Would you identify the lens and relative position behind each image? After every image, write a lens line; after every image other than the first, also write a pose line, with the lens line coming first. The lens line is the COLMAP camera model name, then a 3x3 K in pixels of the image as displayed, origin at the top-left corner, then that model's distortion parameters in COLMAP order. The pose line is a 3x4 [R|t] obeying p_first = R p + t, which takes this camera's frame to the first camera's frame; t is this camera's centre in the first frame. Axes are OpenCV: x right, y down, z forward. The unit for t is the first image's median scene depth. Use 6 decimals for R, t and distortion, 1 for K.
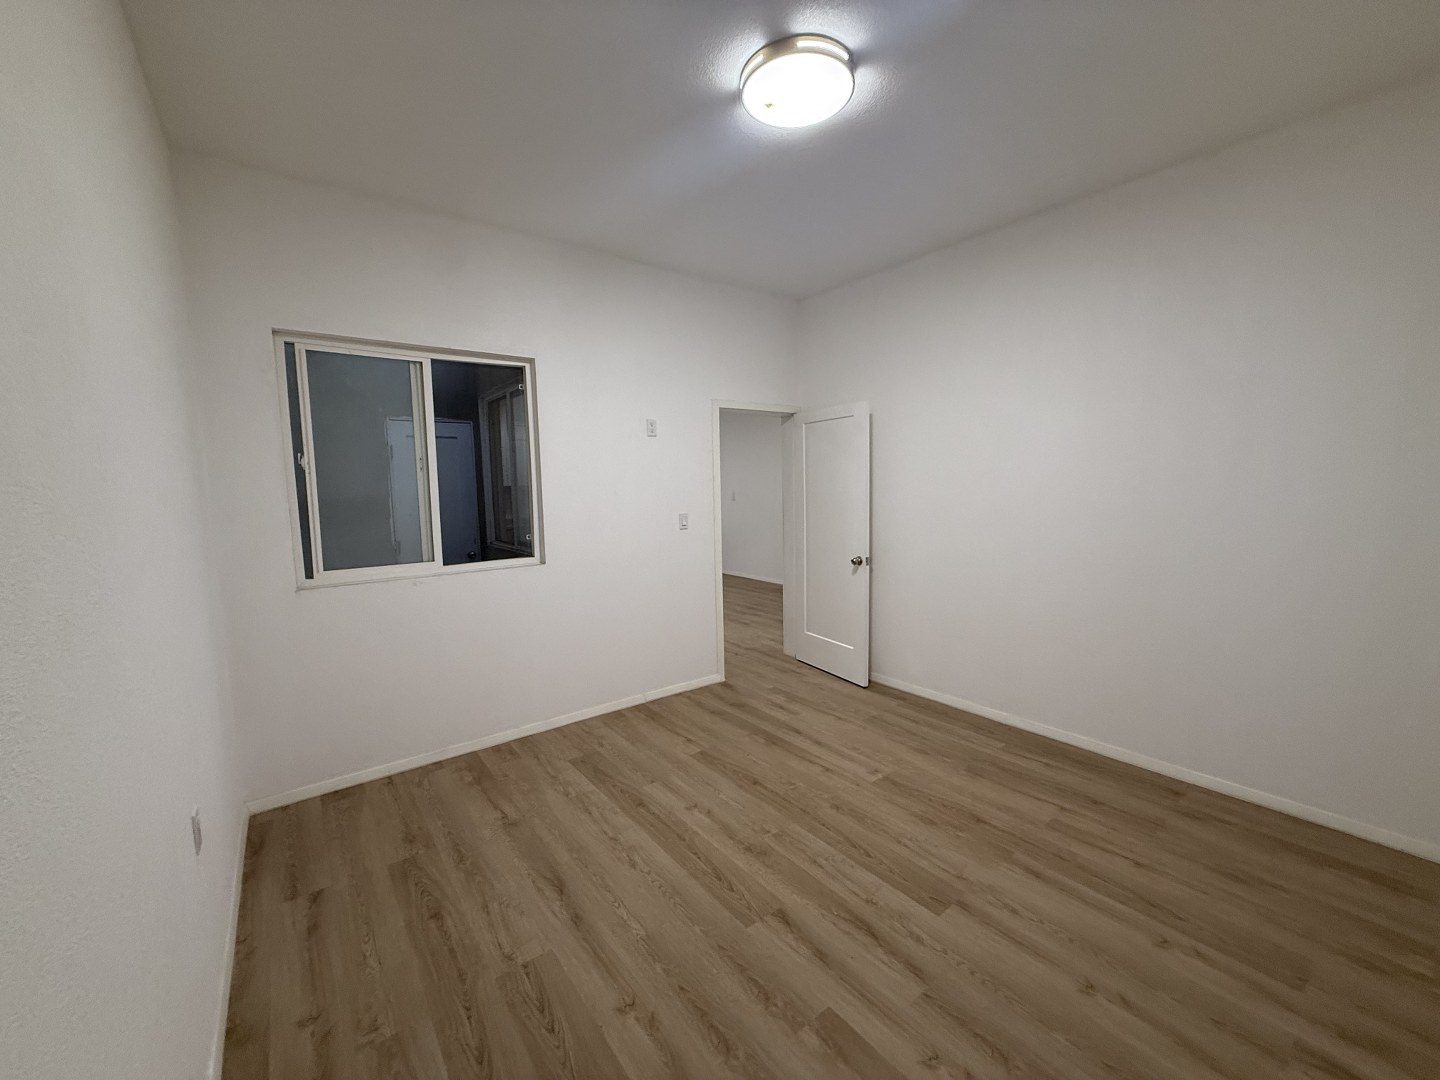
lens RADIAL K [[577.8, 0, 720.0], [0, 577.8, 540.0], [0, 0, 1]] dist [0.001651, 0.000233]
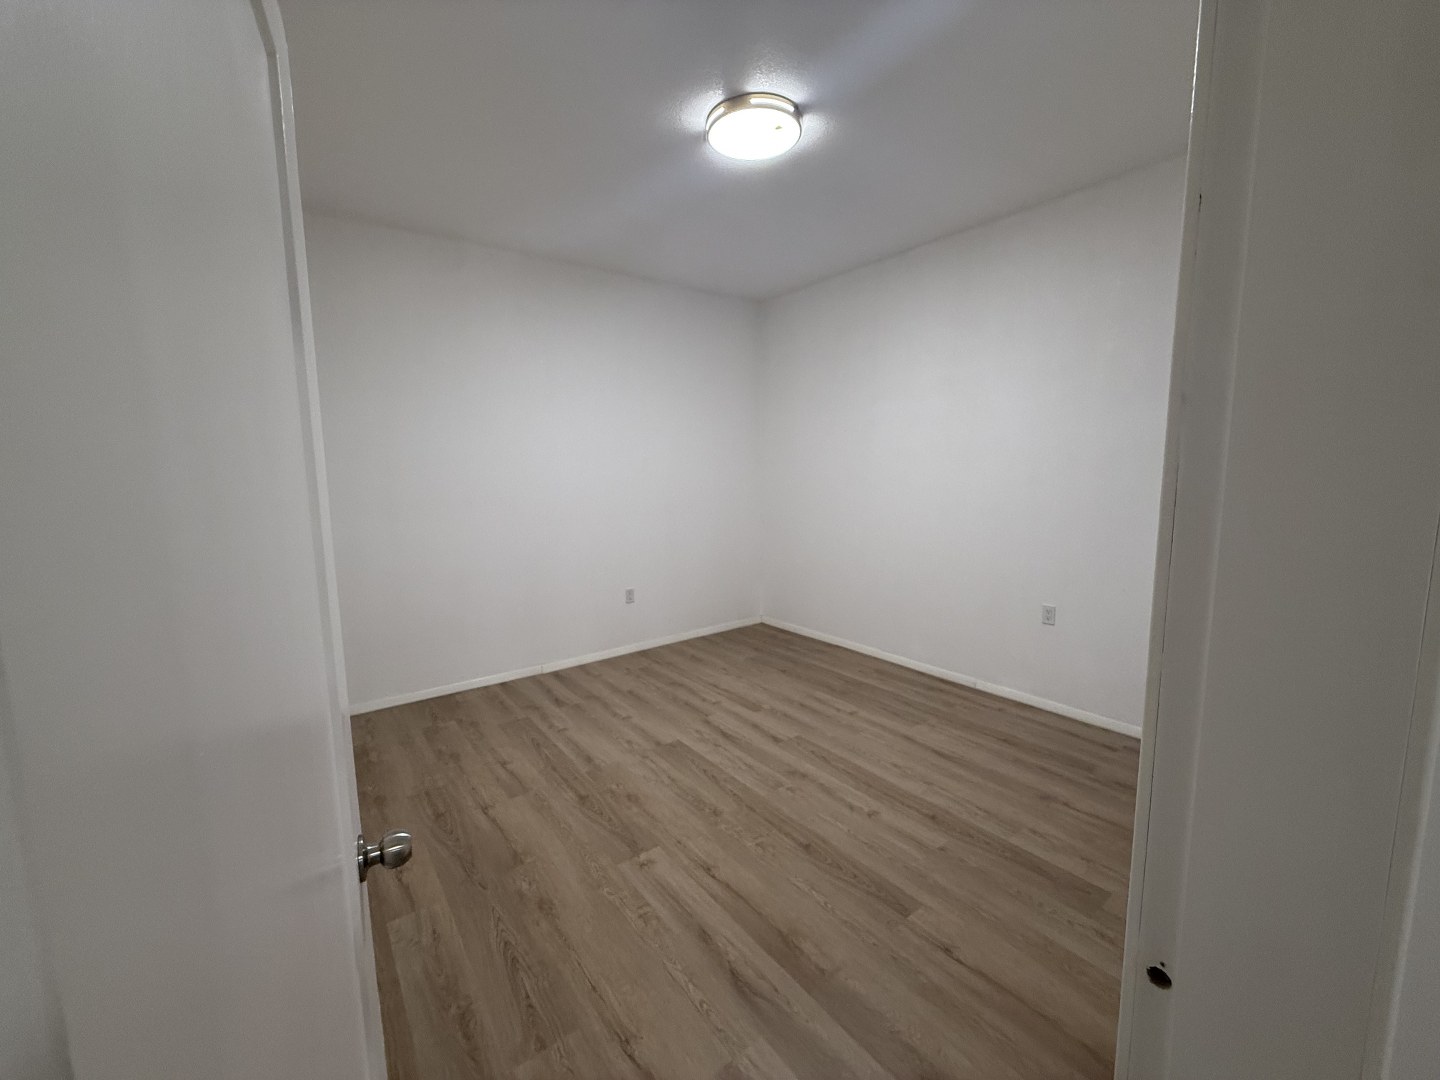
lens RADIAL K [[577.8, 0, 720.0], [0, 577.8, 540.0], [0, 0, 1]] dist [0.001651, 0.000233]
pose [[-0.999391, 0.032670, 0.012276, 0.186174], [0.034602, 0.973418, 0.226406, -0.196095], [-0.004553, 0.226693, -0.973956, 1.991880]]
